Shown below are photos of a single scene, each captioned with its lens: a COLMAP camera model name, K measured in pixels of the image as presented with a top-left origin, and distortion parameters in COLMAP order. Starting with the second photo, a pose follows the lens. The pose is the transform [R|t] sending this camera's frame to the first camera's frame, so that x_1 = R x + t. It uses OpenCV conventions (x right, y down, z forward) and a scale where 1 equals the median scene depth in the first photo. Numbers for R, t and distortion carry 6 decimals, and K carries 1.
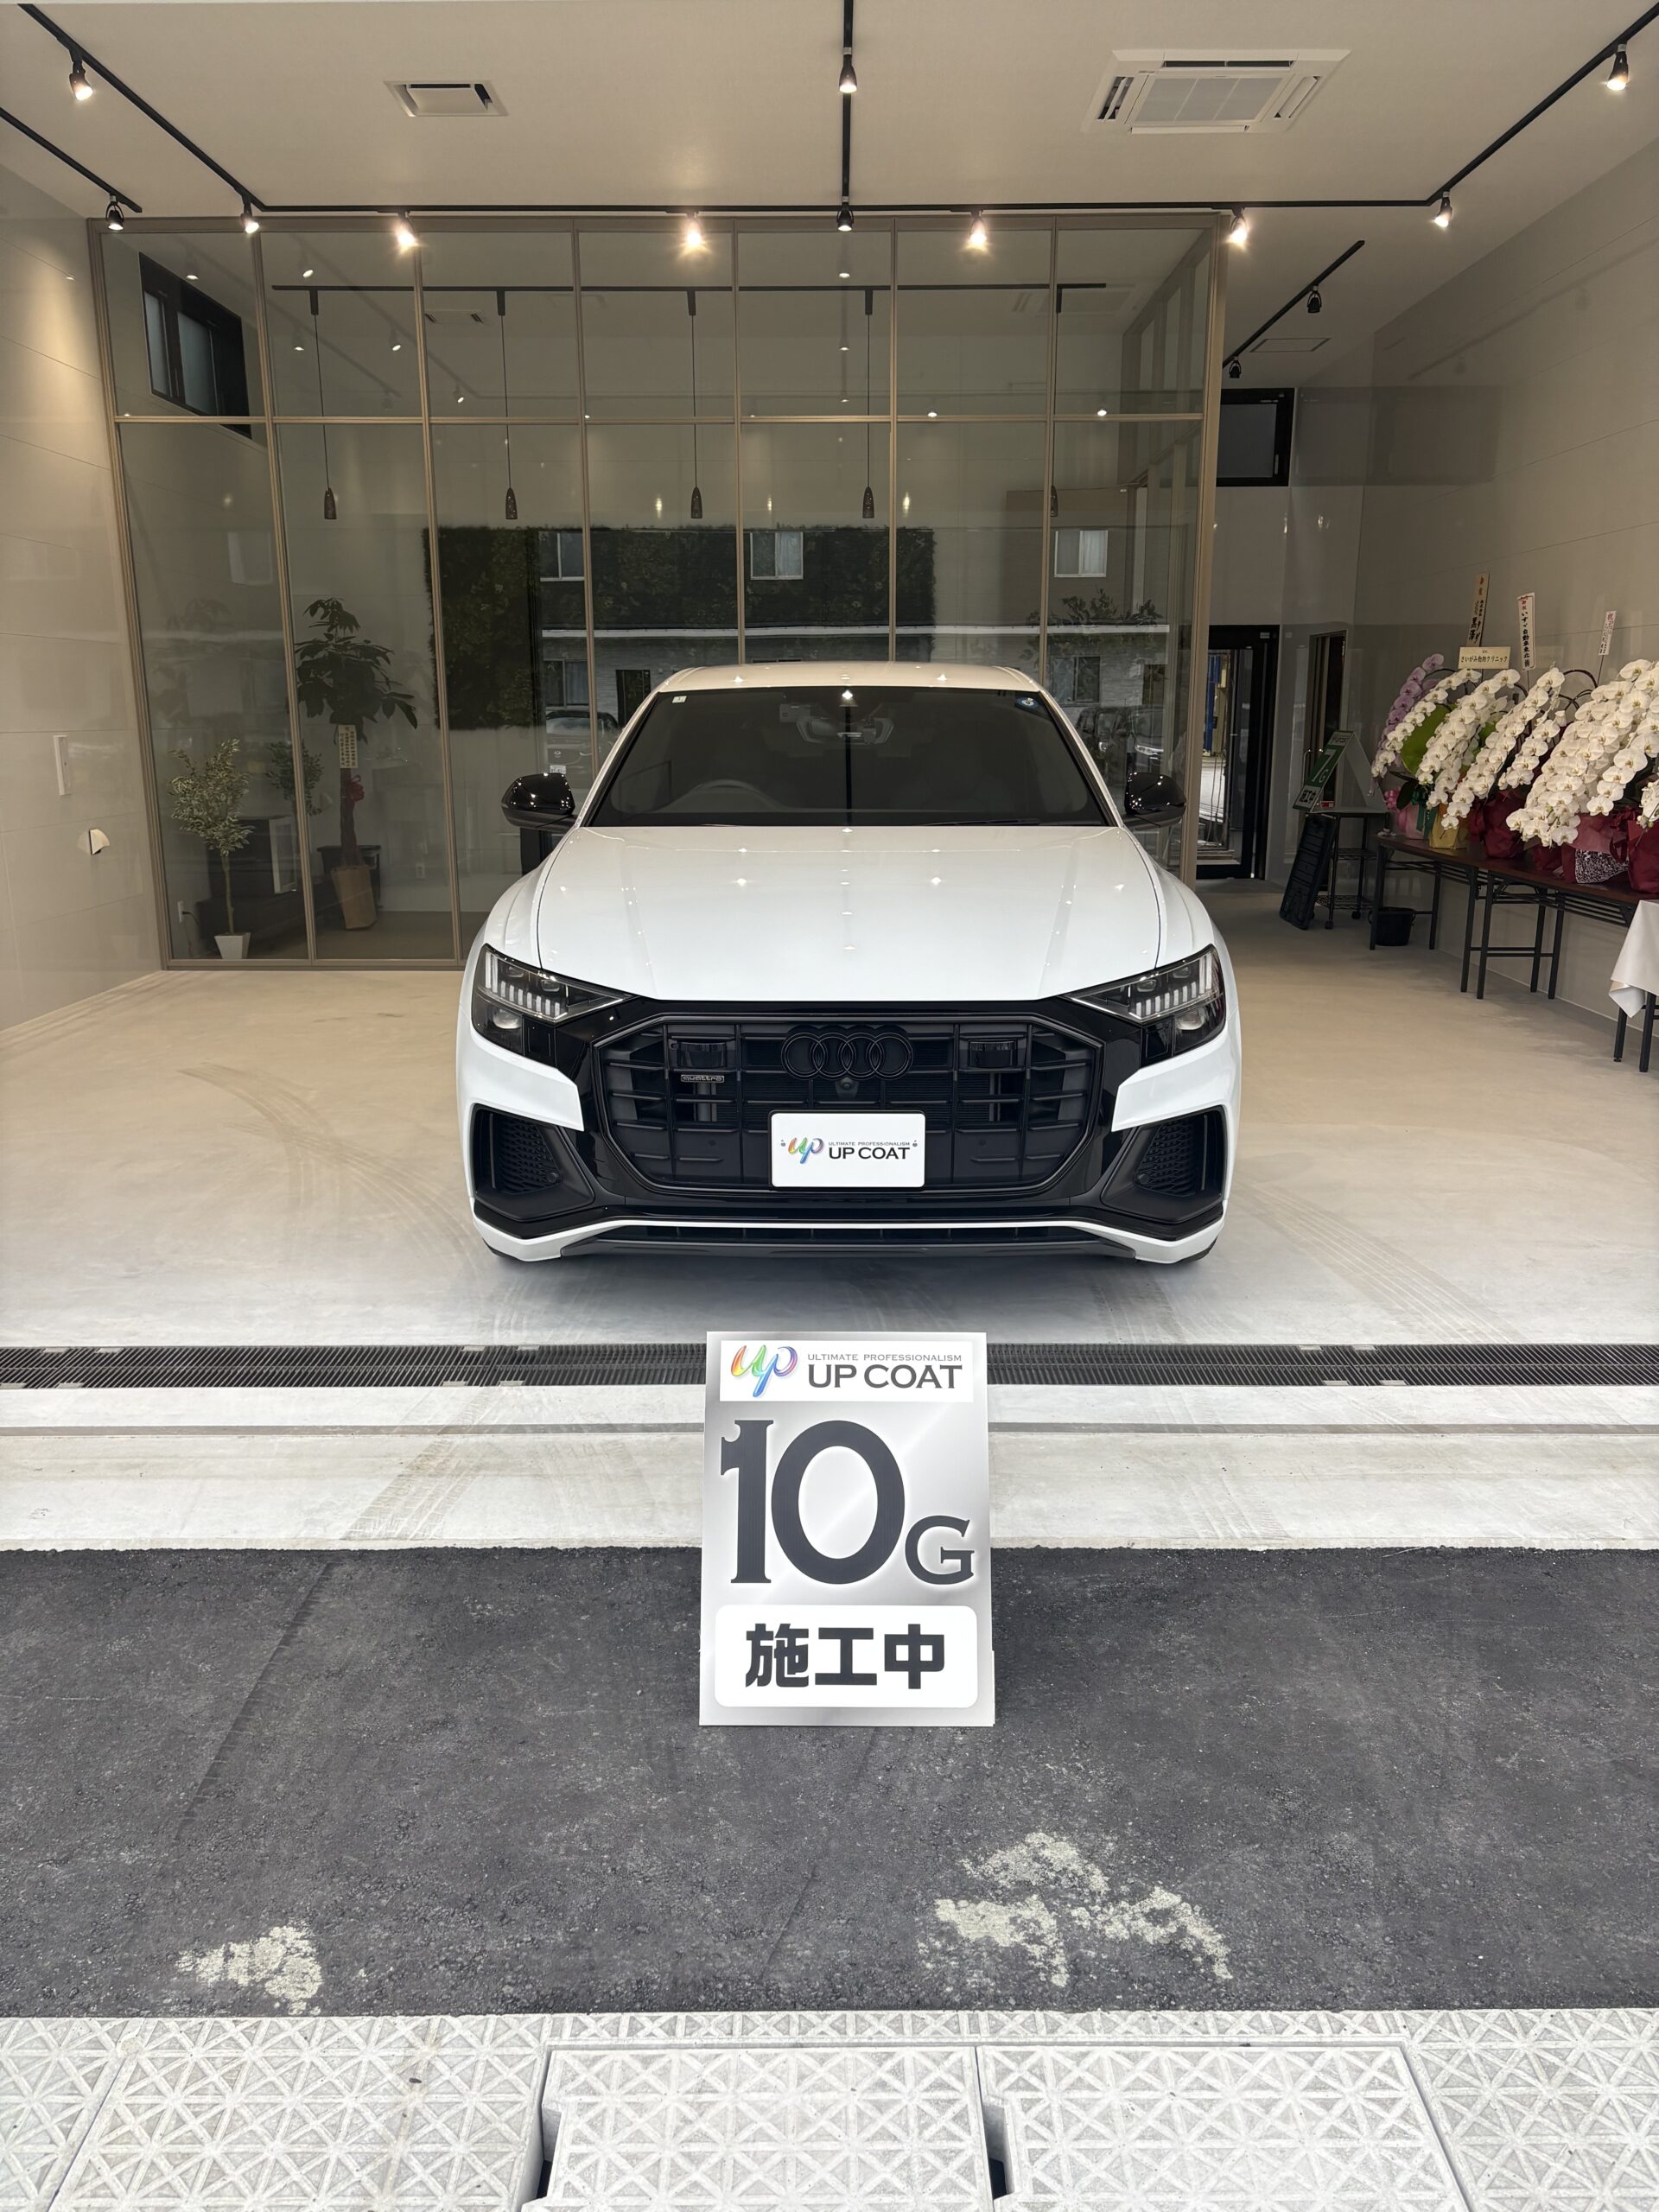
lens RADIAL K [[1665.1, 0, 821.3], [0, 1665.1, 1103.4], [0, 0, 1]] dist [0.042610, -0.038052]
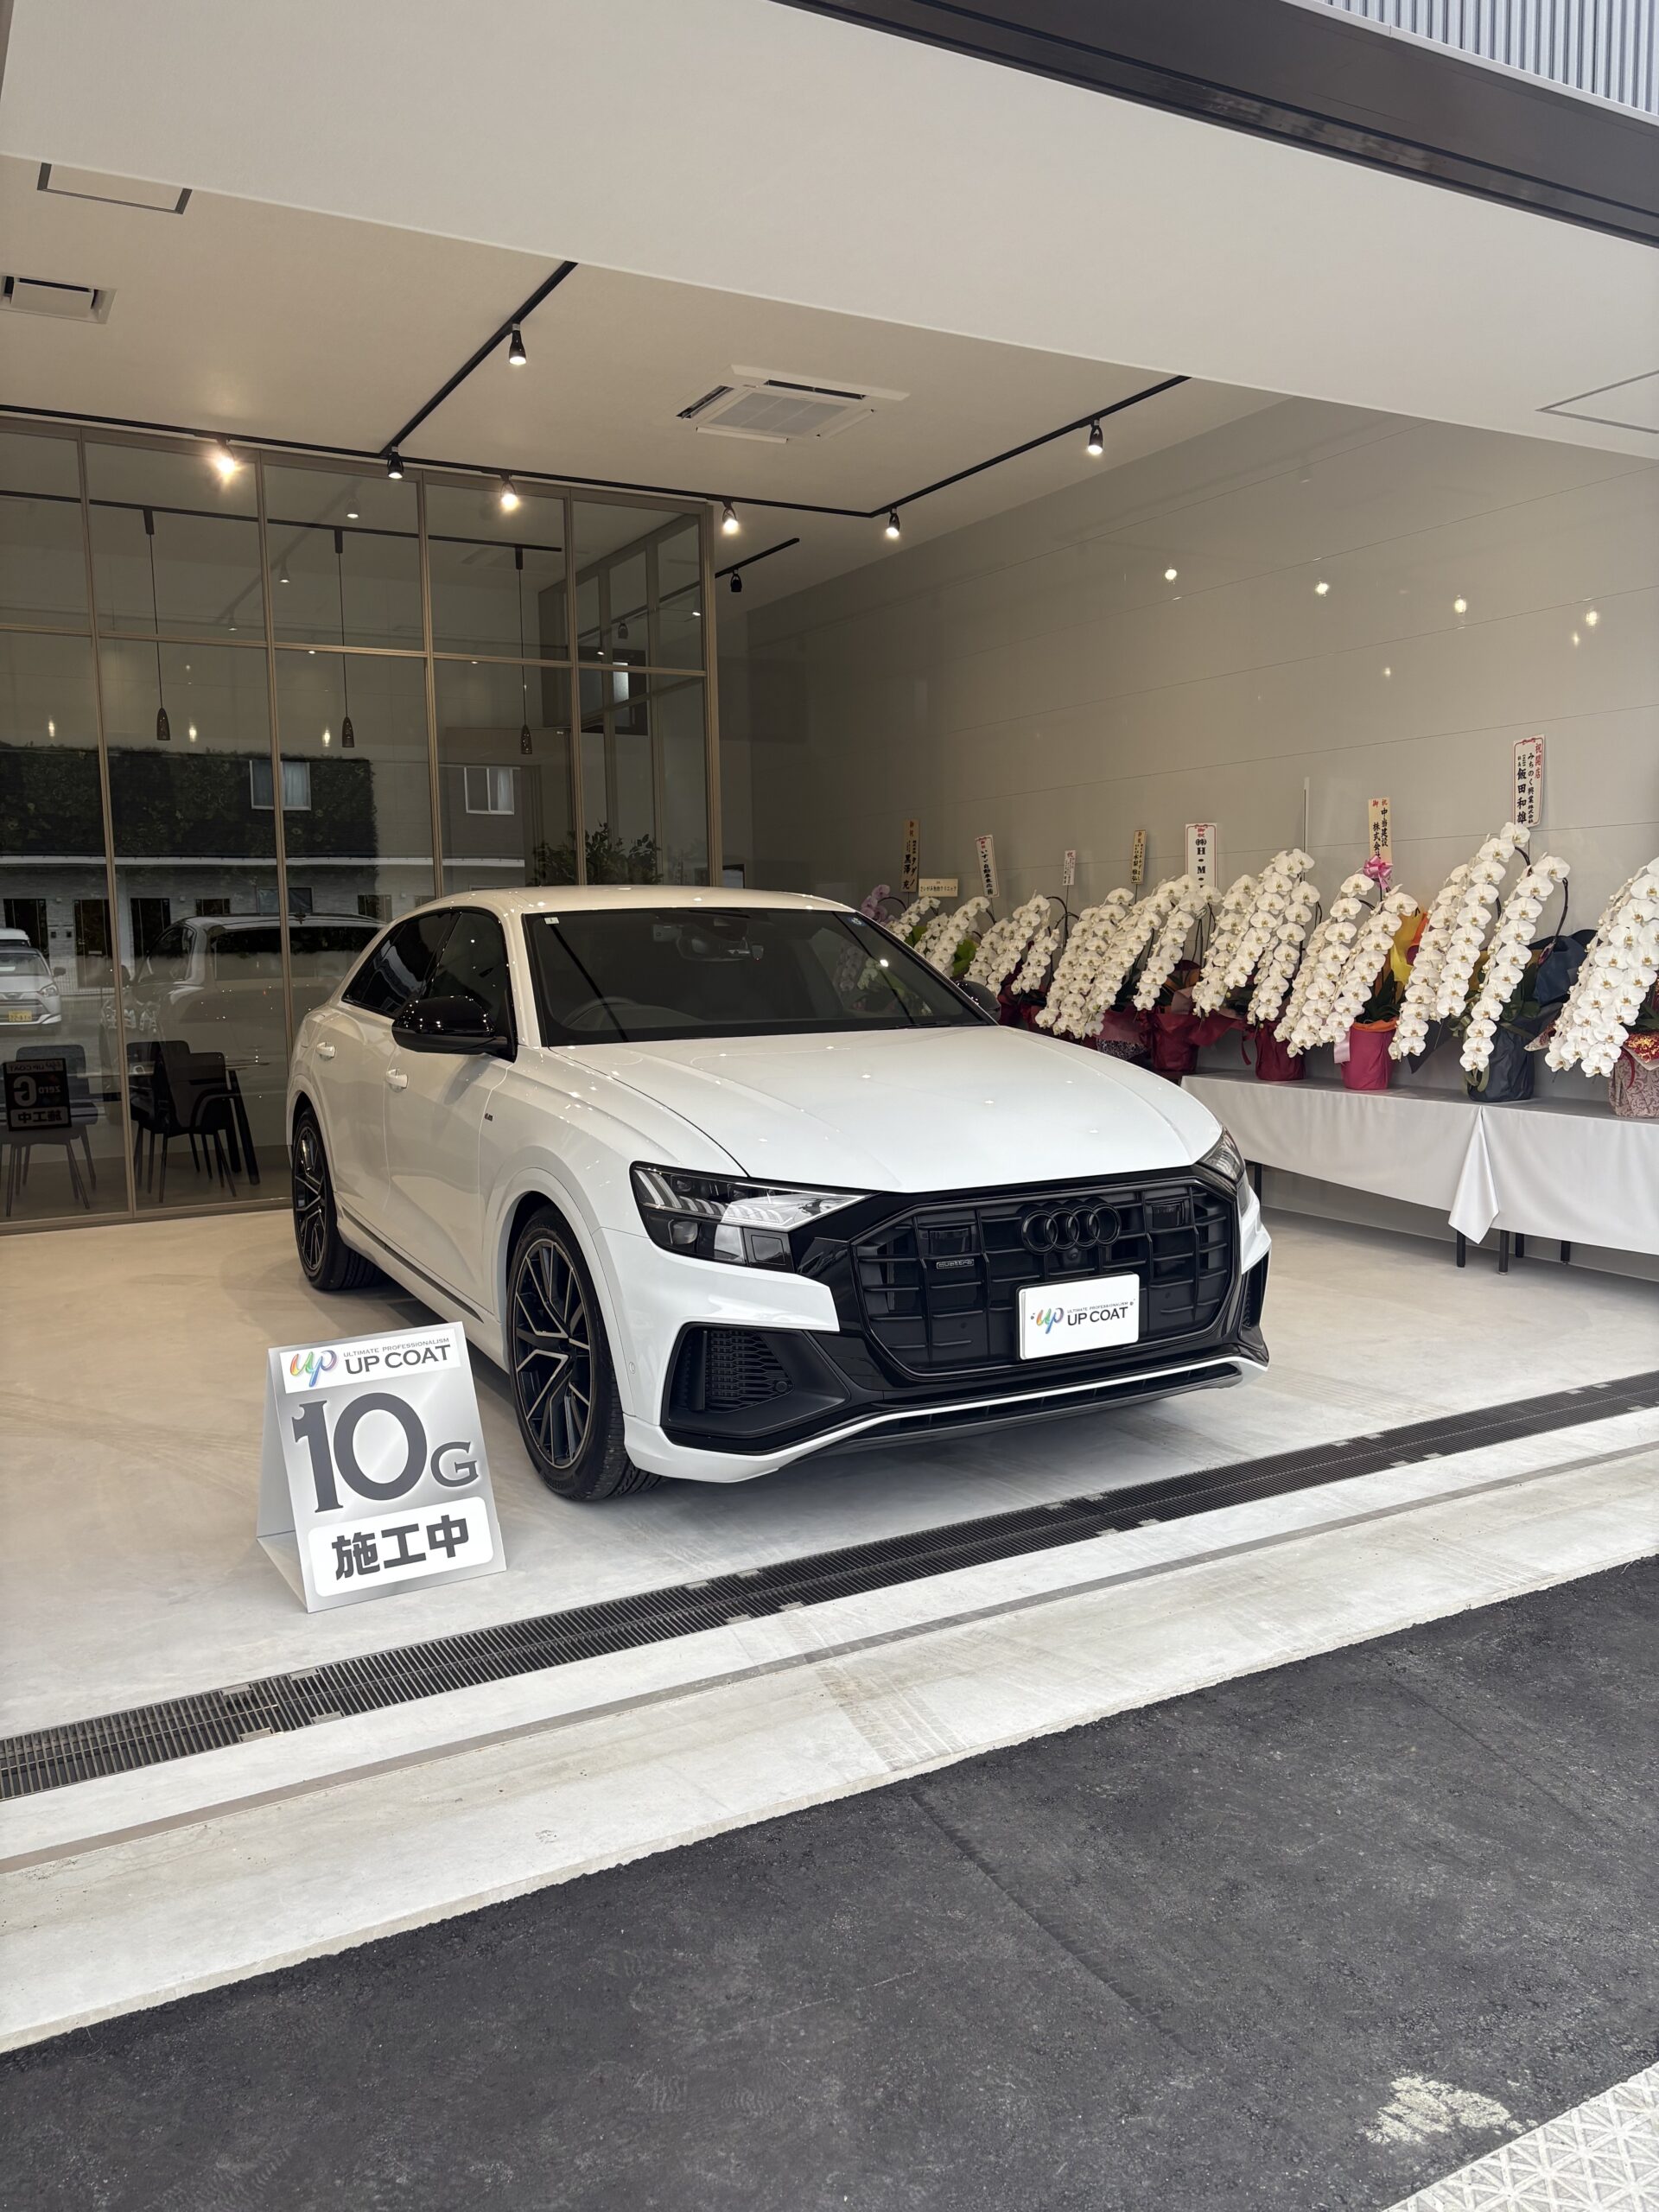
lens RADIAL K [[1665.1, 0, 821.3], [0, 1665.1, 1103.4], [0, 0, 1]] dist [0.042610, -0.038052]
pose [[0.873678, -0.061378, 0.482617, -0.635692], [0.125556, 0.986851, -0.101788, -0.018692], [-0.470024, 0.149525, 0.869897, 0.112411]]
